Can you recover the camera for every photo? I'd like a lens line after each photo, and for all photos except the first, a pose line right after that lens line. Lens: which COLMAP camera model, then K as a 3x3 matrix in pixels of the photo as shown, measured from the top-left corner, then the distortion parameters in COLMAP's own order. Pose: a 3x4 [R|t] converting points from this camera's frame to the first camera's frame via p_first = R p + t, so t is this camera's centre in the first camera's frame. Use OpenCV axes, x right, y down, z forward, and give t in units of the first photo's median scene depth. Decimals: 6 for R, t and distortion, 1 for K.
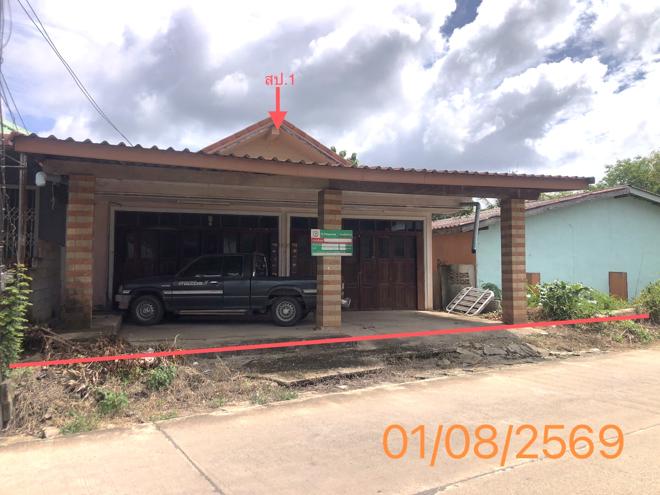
lens RADIAL K [[540.0, 0, 329.7], [0, 540.0, 245.6], [0, 0, 1]] dist [0.013708, -0.007476]
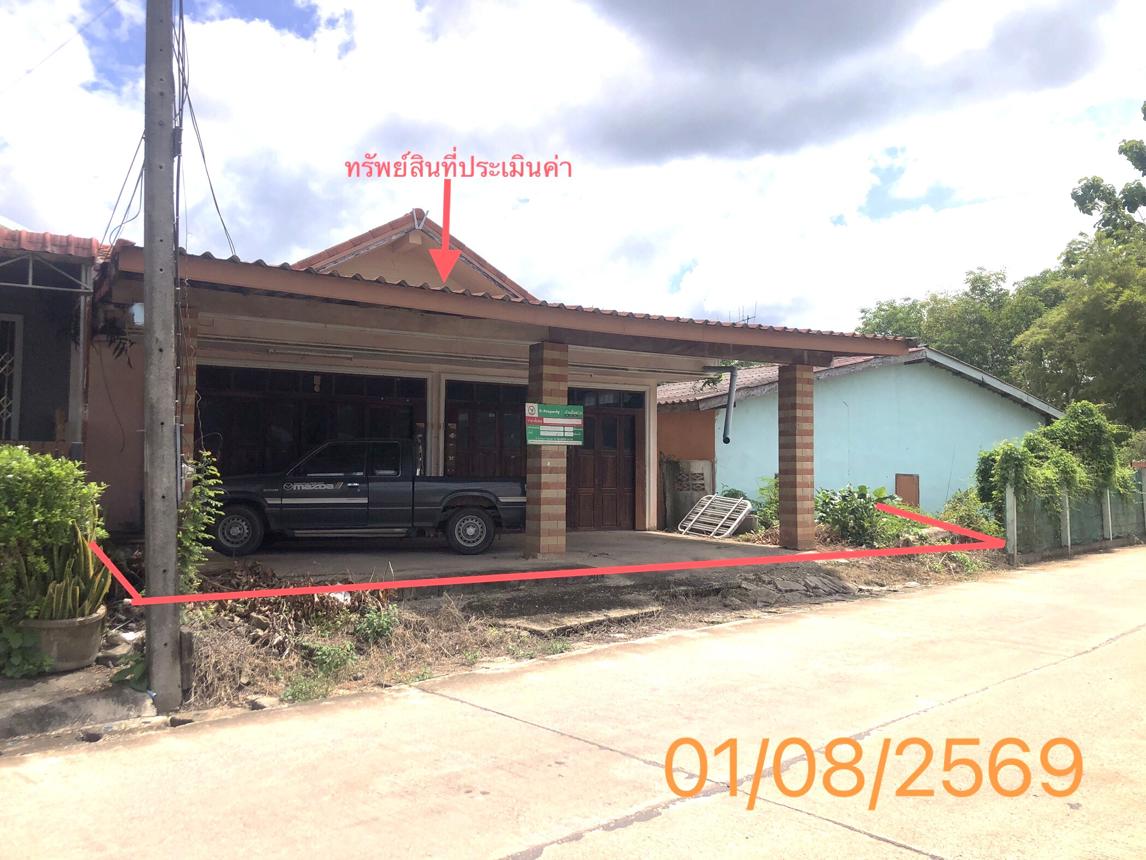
lens RADIAL K [[937.6, 0, 573.0], [0, 937.6, 433.4], [0, 0, 1]] dist [0.013708, -0.007476]
pose [[0.979986, 0.016977, 0.198340, -0.185528], [-0.018443, 0.999815, 0.005547, -0.001539], [-0.198209, -0.009094, 0.980118, -0.107420]]
